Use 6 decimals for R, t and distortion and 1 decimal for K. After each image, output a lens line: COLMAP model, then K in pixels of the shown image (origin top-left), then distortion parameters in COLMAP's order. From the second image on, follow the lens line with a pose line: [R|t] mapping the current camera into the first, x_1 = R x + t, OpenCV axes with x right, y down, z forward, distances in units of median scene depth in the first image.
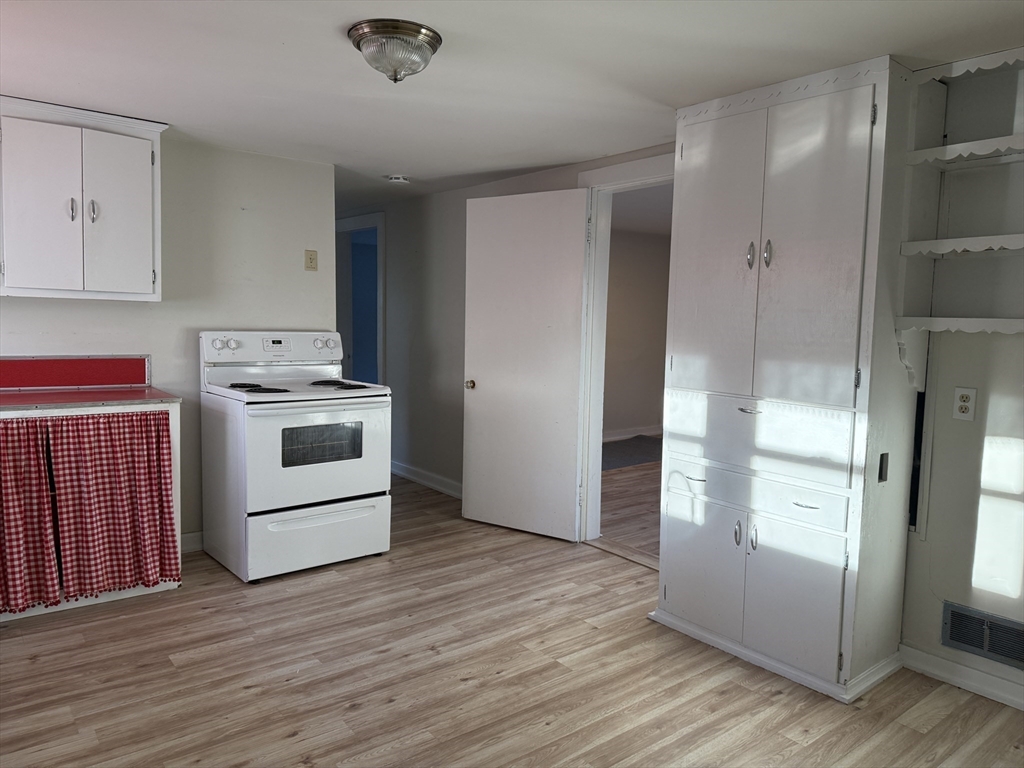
lens RADIAL K [[713.1, 0, 506.3], [0, 713.1, 382.0], [0, 0, 1]] dist [0.051696, -0.064589]
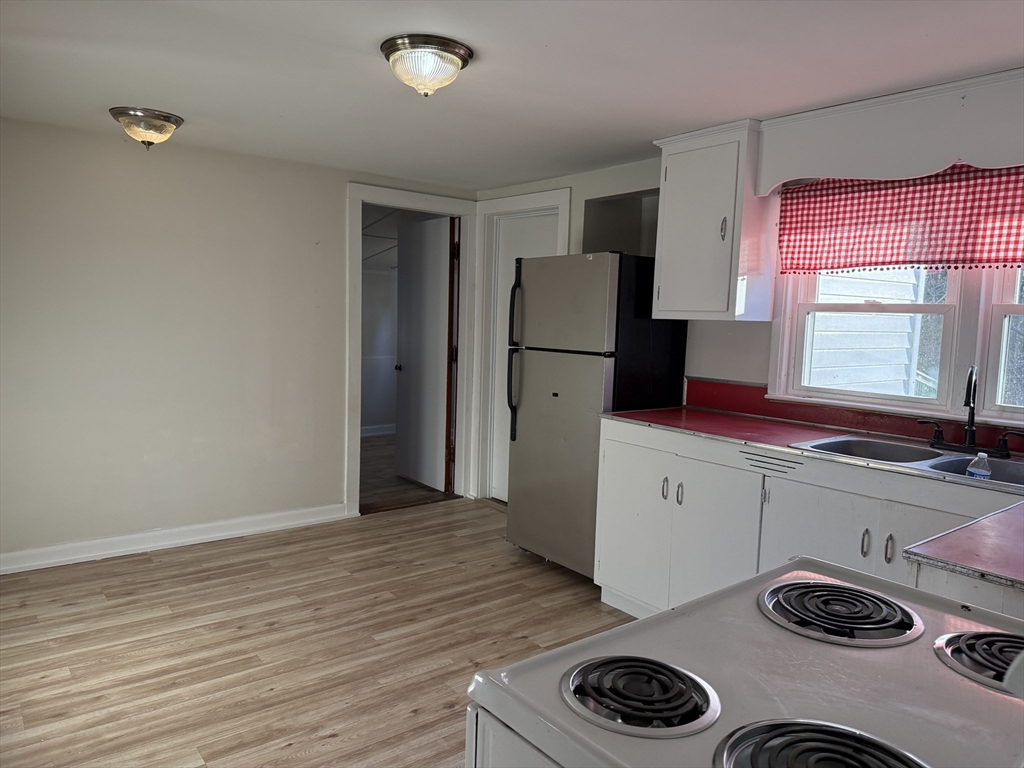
lens RADIAL K [[713.1, 0, 501.6], [0, 713.1, 386.3], [0, 0, 1]] dist [0.051696, -0.064589]
pose [[-0.998586, -0.052150, 0.010282, -0.255501], [-0.049107, 0.979167, 0.197029, -0.193028], [-0.020343, 0.196245, -0.980344, 1.805873]]
